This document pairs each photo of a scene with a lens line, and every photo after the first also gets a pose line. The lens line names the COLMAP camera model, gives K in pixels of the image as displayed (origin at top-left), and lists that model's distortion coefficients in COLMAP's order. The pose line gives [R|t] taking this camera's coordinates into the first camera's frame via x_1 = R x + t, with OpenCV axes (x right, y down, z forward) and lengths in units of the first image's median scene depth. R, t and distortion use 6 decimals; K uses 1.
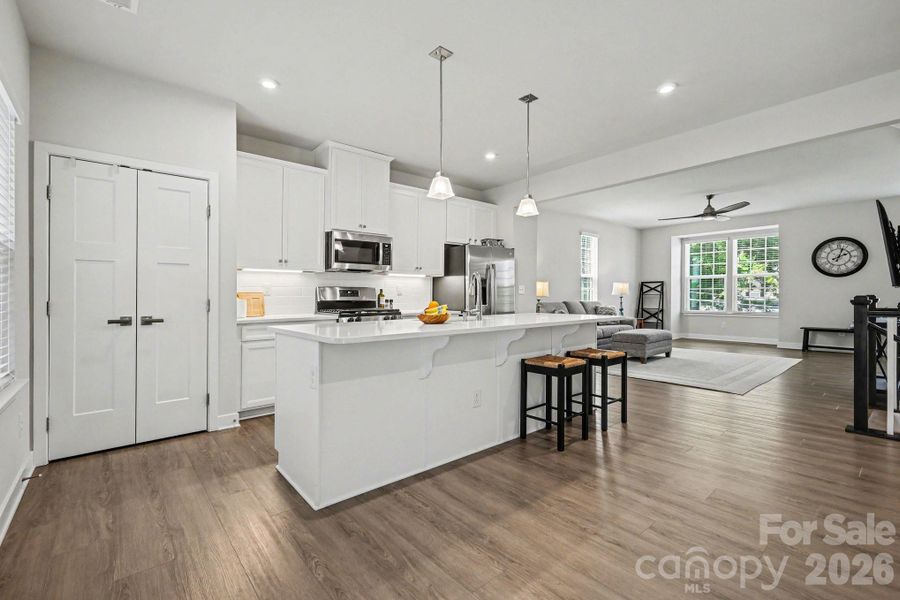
lens RADIAL K [[399.3, 0, 443.7], [0, 399.3, 300.8], [0, 0, 1]] dist [0.000575, 0.000639]
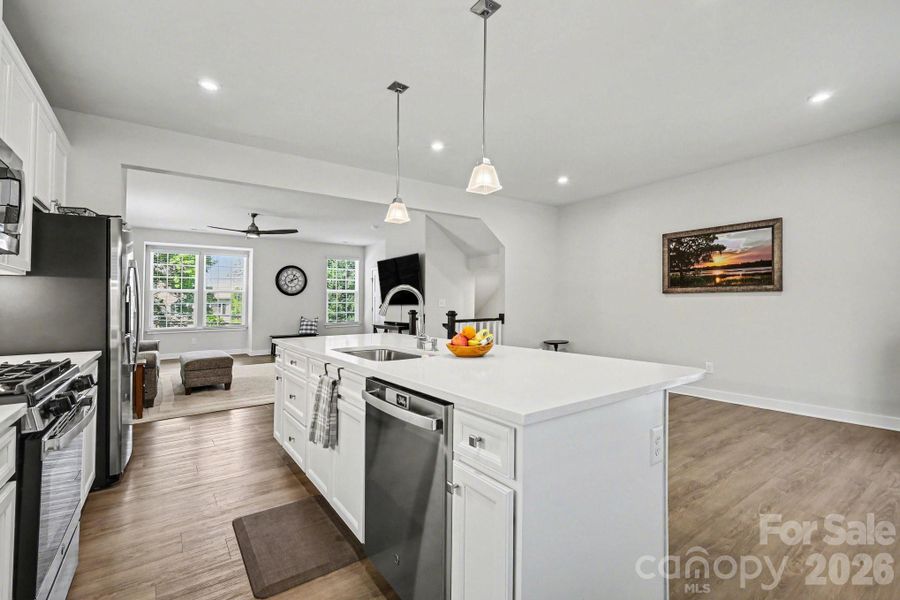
lens RADIAL K [[399.3, 0, 457.2], [0, 399.3, 299.8], [0, 0, 1]] dist [0.000575, 0.000639]
pose [[0.054952, 0.017090, 0.998343, -0.296872], [0.020513, 0.999623, -0.018241, -0.010734], [-0.998278, 0.021482, 0.054581, 0.375999]]
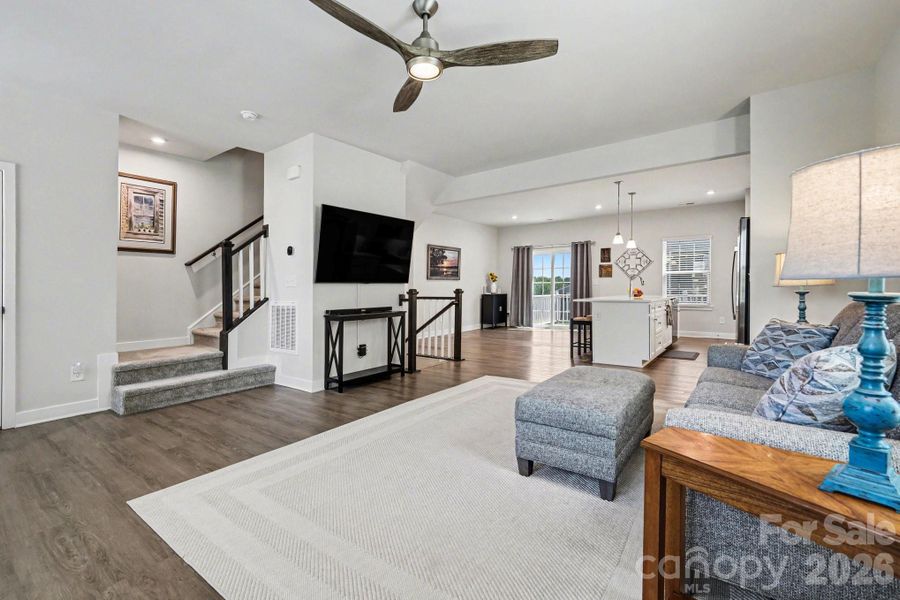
lens RADIAL K [[399.3, 0, 439.8], [0, 399.3, 283.1], [0, 0, 1]] dist [0.000575, 0.000639]
pose [[-0.977443, 0.013204, -0.210786, 0.649979], [0.013207, 0.999912, 0.001392, -0.017278], [0.210786, -0.001423, -0.977531, 1.225876]]
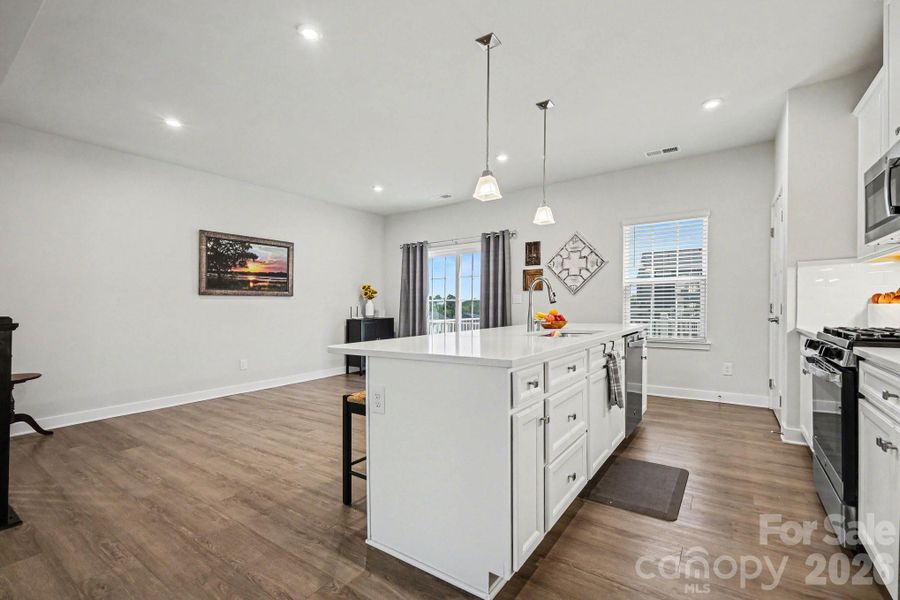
lens RADIAL K [[399.3, 0, 450.1], [0, 399.3, 306.4], [0, 0, 1]] dist [0.000575, 0.000639]
pose [[-0.966246, 0.019865, -0.256853, 0.206603], [0.016946, 0.999764, 0.013572, -0.010123], [0.257062, 0.008761, -0.966355, 0.780536]]
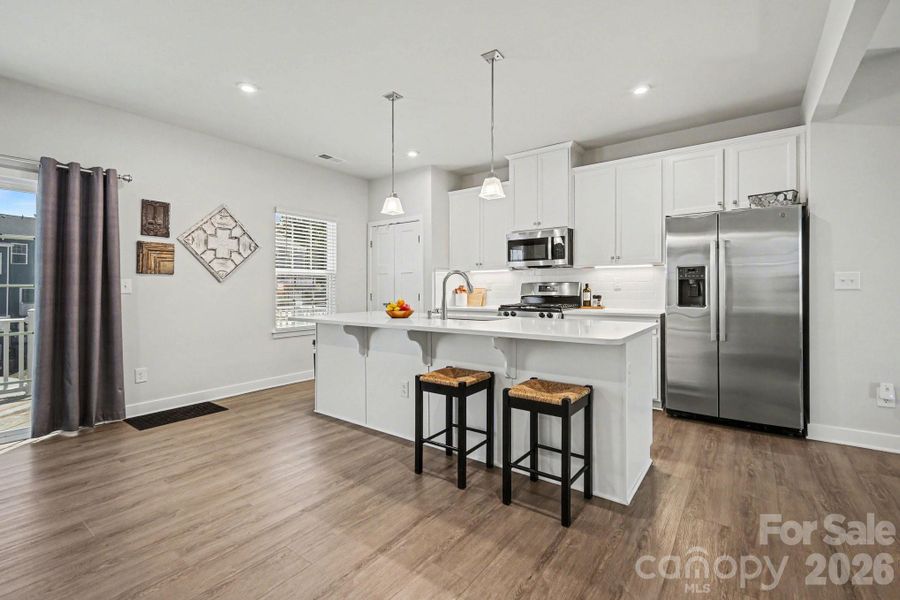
lens RADIAL K [[399.3, 0, 450.8], [0, 399.3, 296.2], [0, 0, 1]] dist [0.000575, 0.000639]
pose [[0.234284, 0.025175, -0.971842, 0.443405], [-0.007412, 0.999682, 0.024110, -0.014240], [0.972140, 0.001555, 0.234396, 0.328945]]
